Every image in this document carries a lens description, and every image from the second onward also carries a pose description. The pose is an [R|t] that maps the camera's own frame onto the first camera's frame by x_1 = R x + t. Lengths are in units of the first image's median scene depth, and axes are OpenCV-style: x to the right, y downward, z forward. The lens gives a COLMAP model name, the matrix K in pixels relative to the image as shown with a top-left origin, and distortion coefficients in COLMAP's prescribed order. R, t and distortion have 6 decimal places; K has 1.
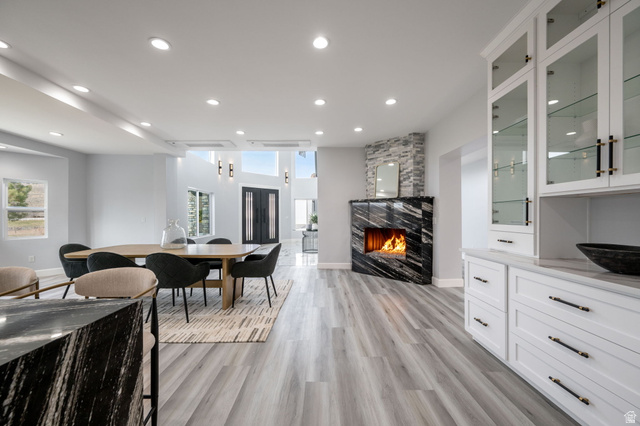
lens RADIAL K [[254.1, 0, 321.2], [0, 254.1, 215.2], [0, 0, 1]] dist [0.000924, -0.000096]
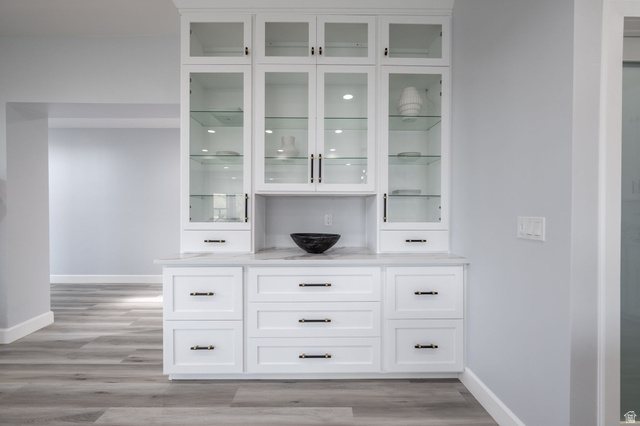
lens RADIAL K [[254.1, 0, 320.8], [0, 254.1, 212.6], [0, 0, 1]] dist [0.000924, -0.000096]
pose [[-0.001396, -0.008768, 0.999961, -0.169770], [-0.004273, 0.999952, 0.008762, -0.005677], [-0.999990, -0.004260, -0.001434, 0.717391]]
